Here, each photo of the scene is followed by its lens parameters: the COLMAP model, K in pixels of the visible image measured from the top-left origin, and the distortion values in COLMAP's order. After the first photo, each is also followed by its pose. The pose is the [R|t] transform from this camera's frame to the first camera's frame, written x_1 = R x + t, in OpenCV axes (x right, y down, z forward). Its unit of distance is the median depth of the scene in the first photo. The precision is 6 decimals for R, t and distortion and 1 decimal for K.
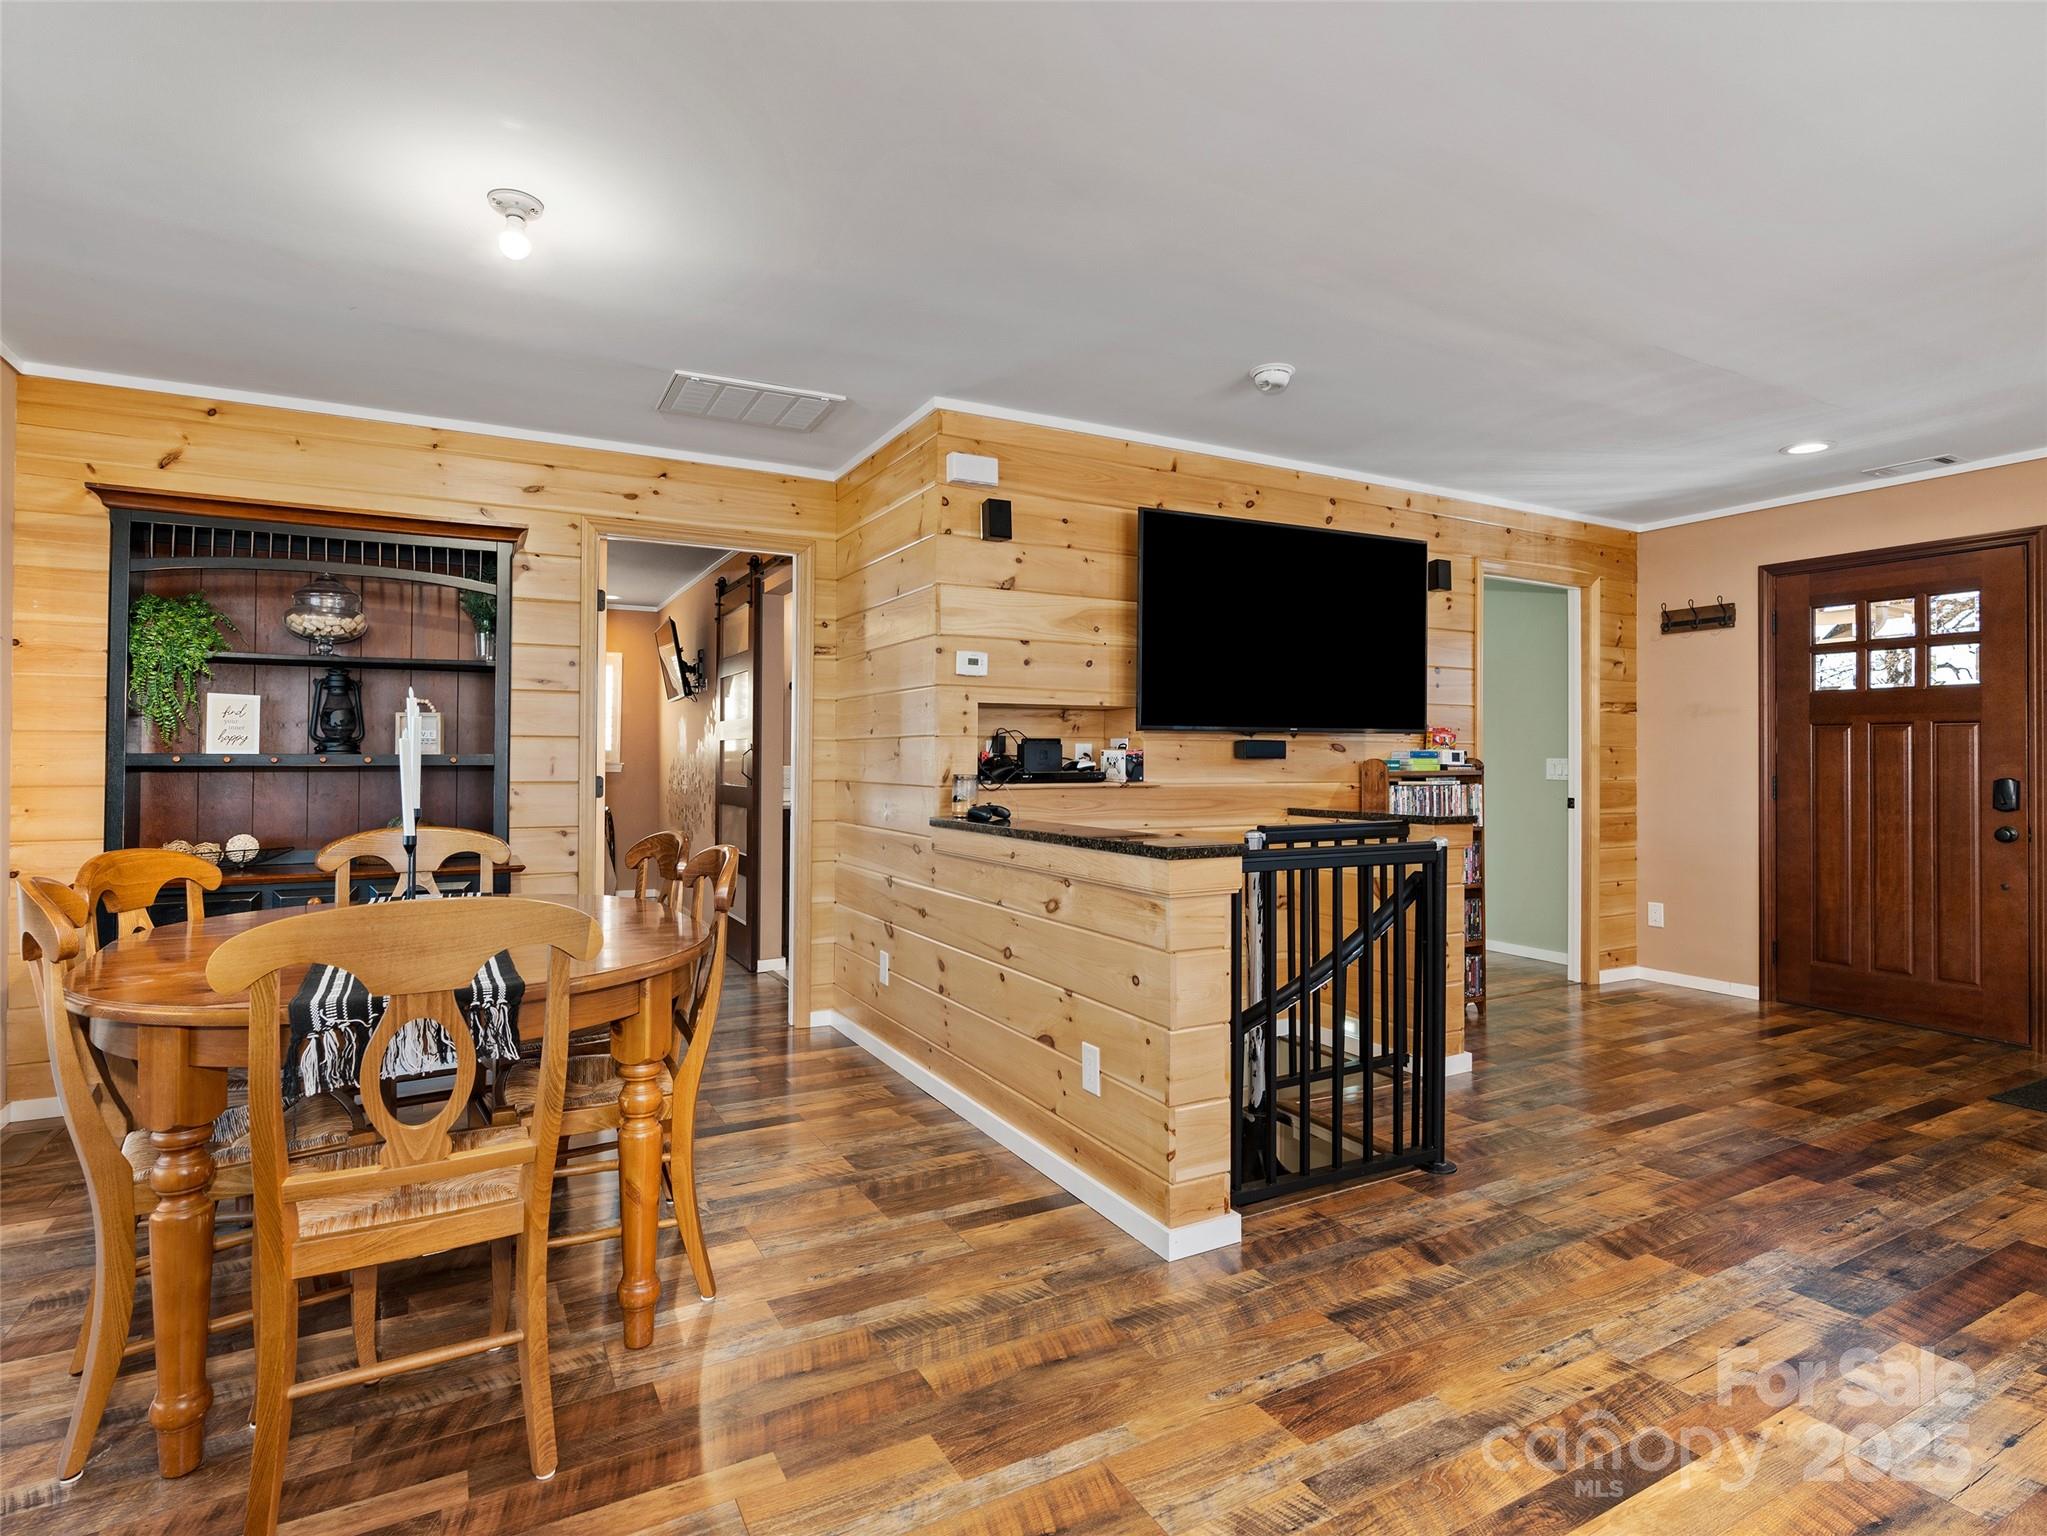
lens RADIAL K [[1044.6, 0, 1013.8], [0, 1044.6, 746.3], [0, 0, 1]] dist [-0.014511, 0.005154]
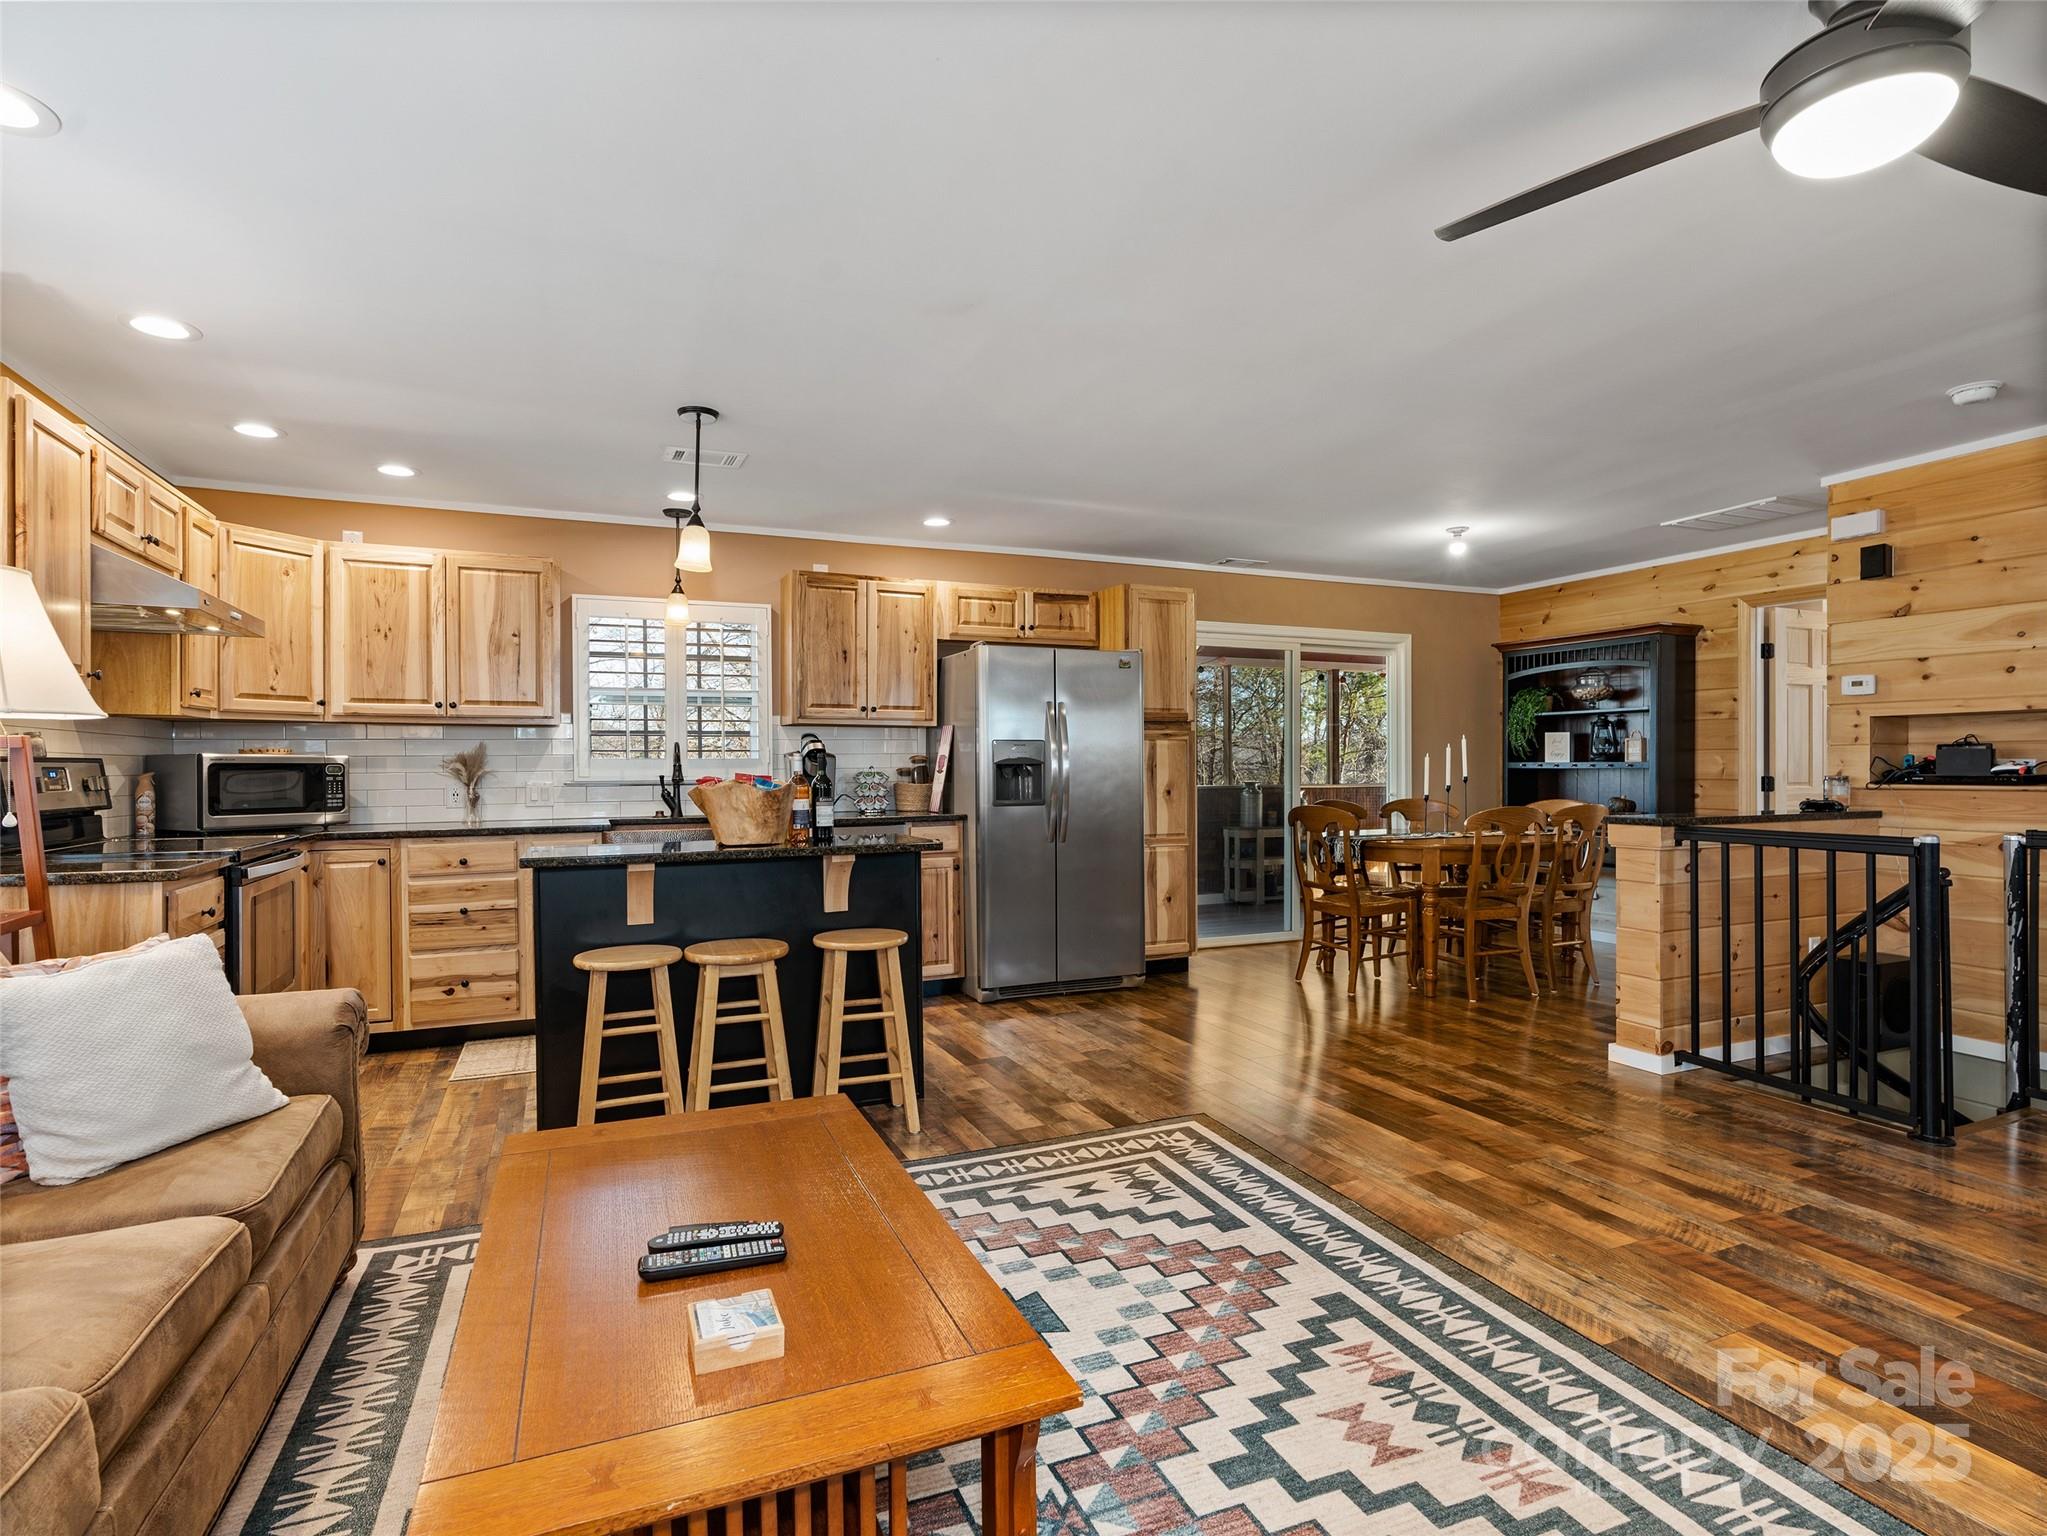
lens RADIAL K [[1044.6, 0, 1012.5], [0, 1044.6, 766.8], [0, 0, 1]] dist [-0.014511, 0.005154]
pose [[-0.088090, -0.001656, -0.996111, 1.184590], [0.014565, 0.999890, -0.002950, 0.005229], [0.996006, -0.014768, -0.088056, 0.115776]]
